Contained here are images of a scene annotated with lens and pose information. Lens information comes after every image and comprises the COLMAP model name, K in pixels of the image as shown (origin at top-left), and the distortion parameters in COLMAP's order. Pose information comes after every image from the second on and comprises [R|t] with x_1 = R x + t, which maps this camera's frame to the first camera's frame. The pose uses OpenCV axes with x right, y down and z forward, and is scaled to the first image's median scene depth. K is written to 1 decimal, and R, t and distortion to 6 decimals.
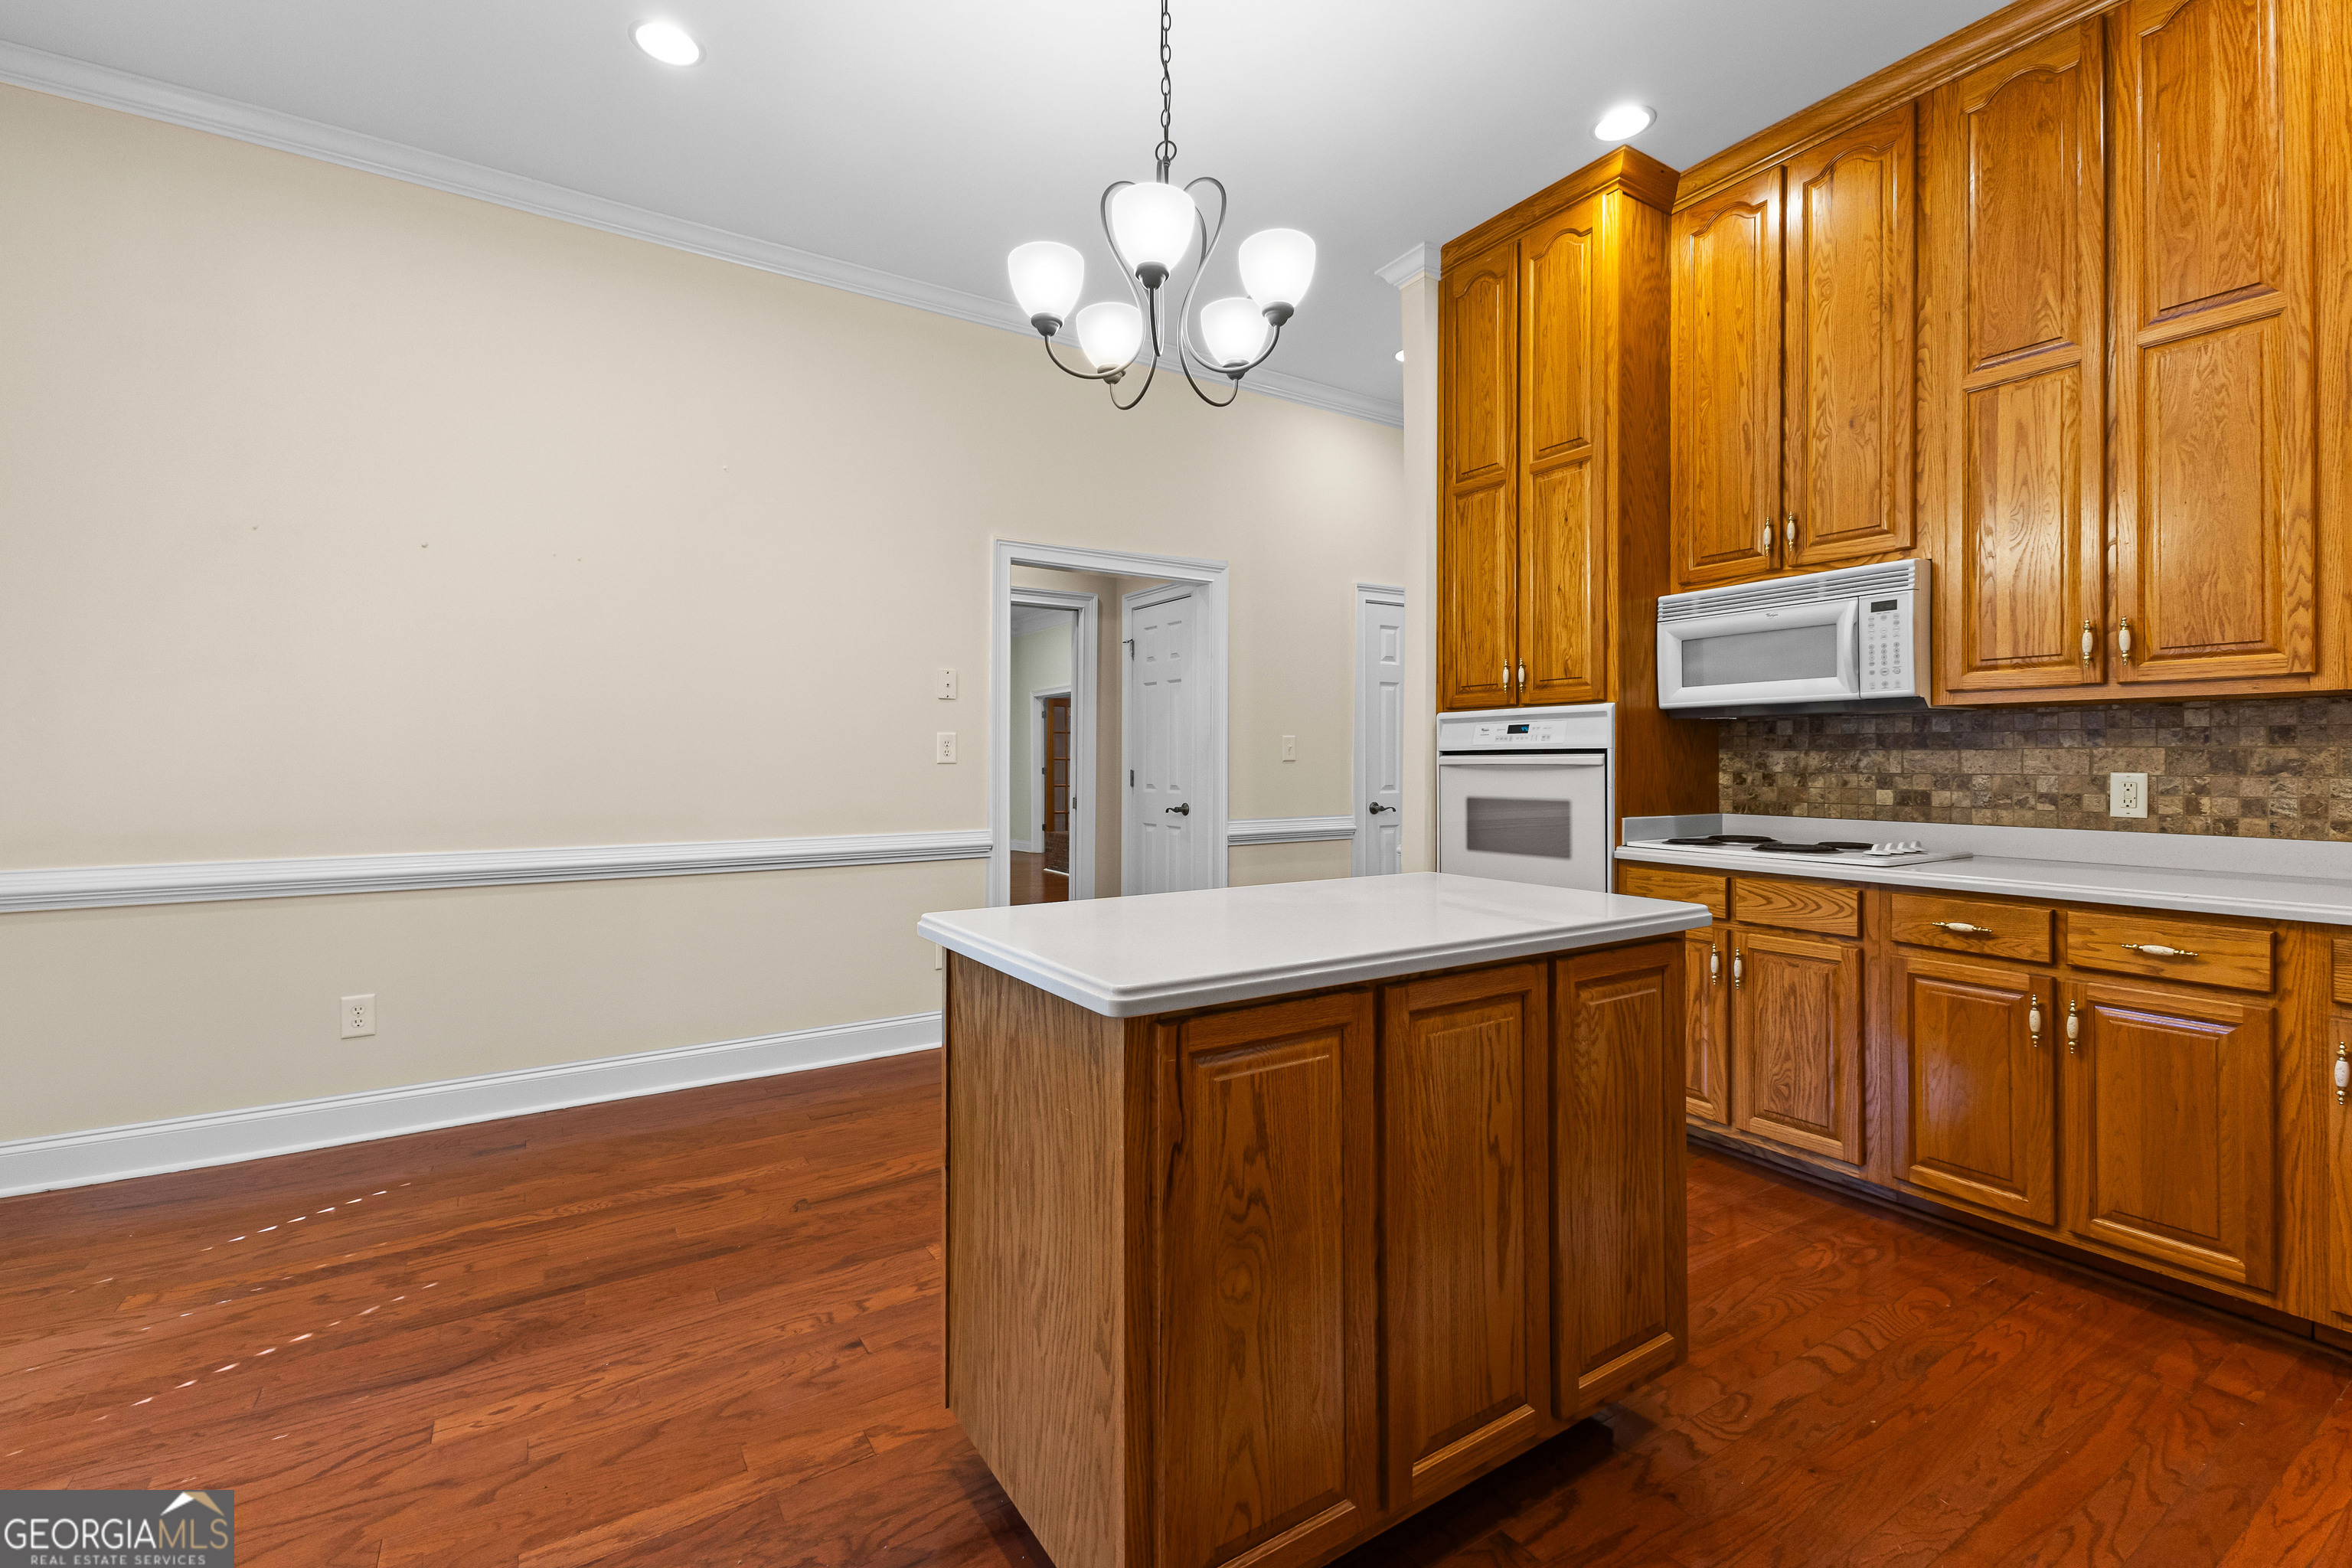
lens RADIAL K [[1026.0, 0, 1182.3], [0, 1026.0, 761.9], [0, 0, 1]] dist [0.011798, -0.002004]
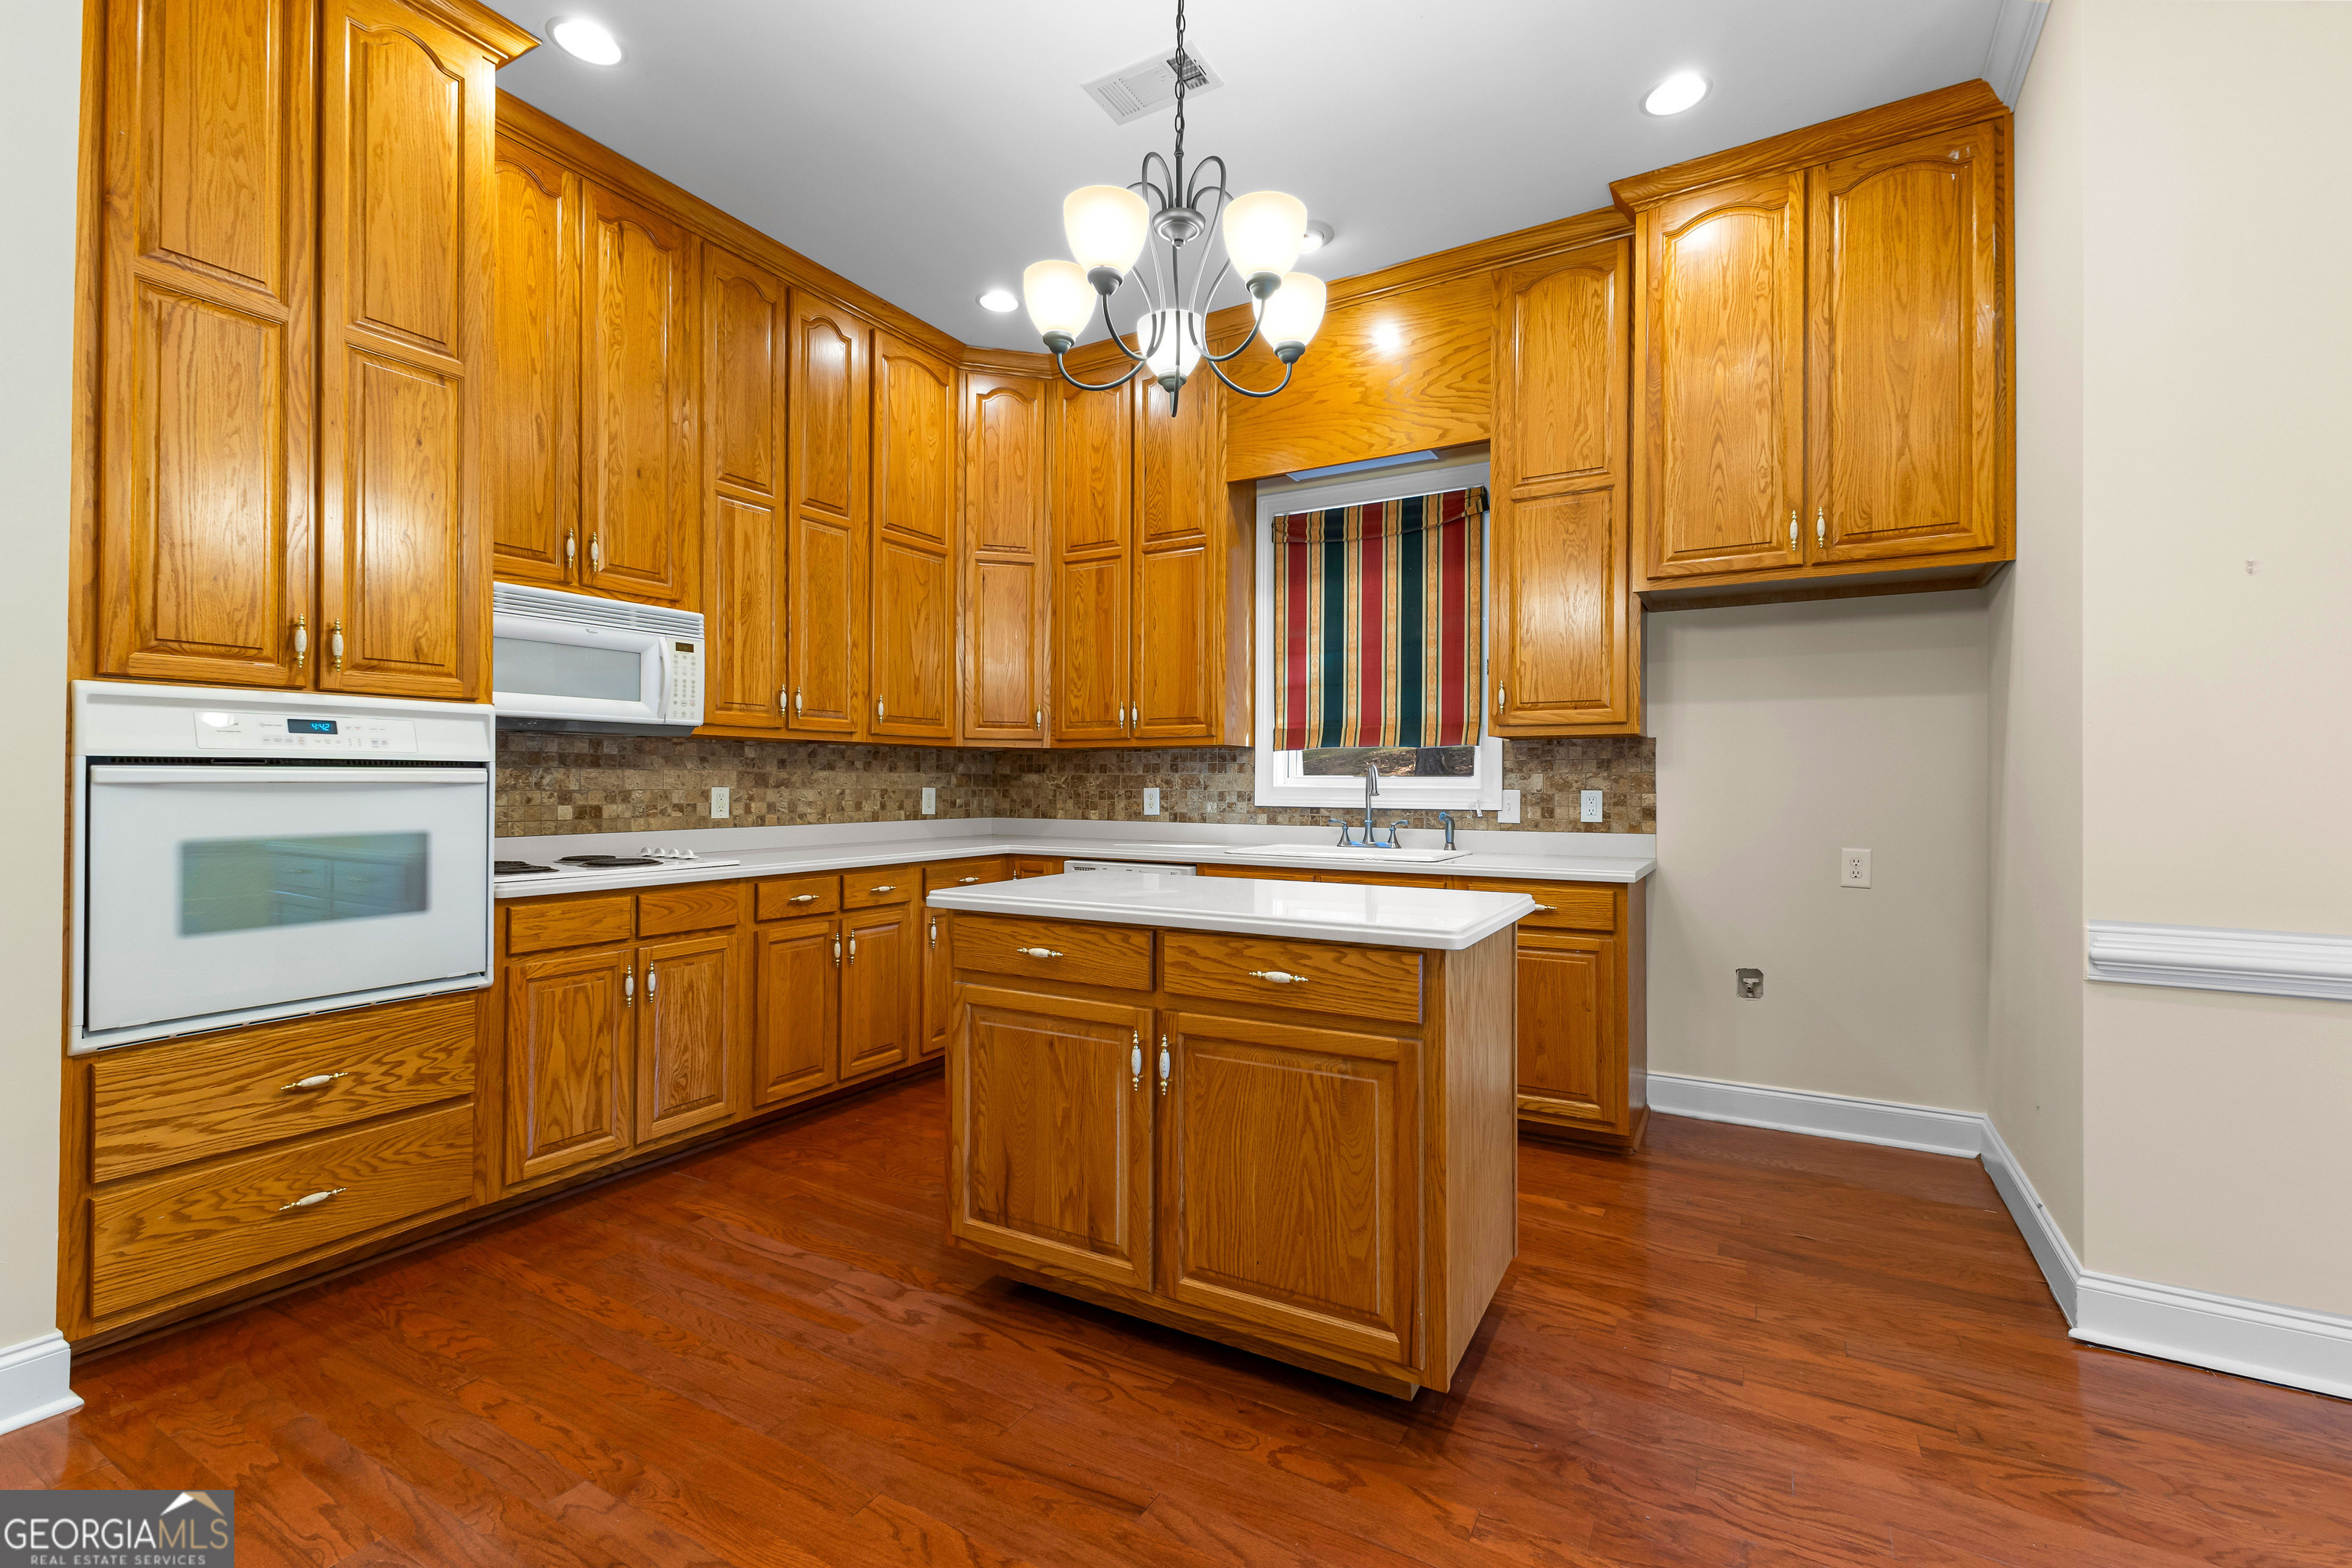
lens RADIAL K [[1026.0, 0, 1179.5], [0, 1026.0, 783.1], [0, 0, 1]] dist [0.011798, -0.002004]
pose [[-0.459034, -0.002426, 0.888416, -0.610174], [-0.002873, 0.999995, 0.001247, 0.000823], [-0.888414, -0.001980, -0.459038, 1.014181]]
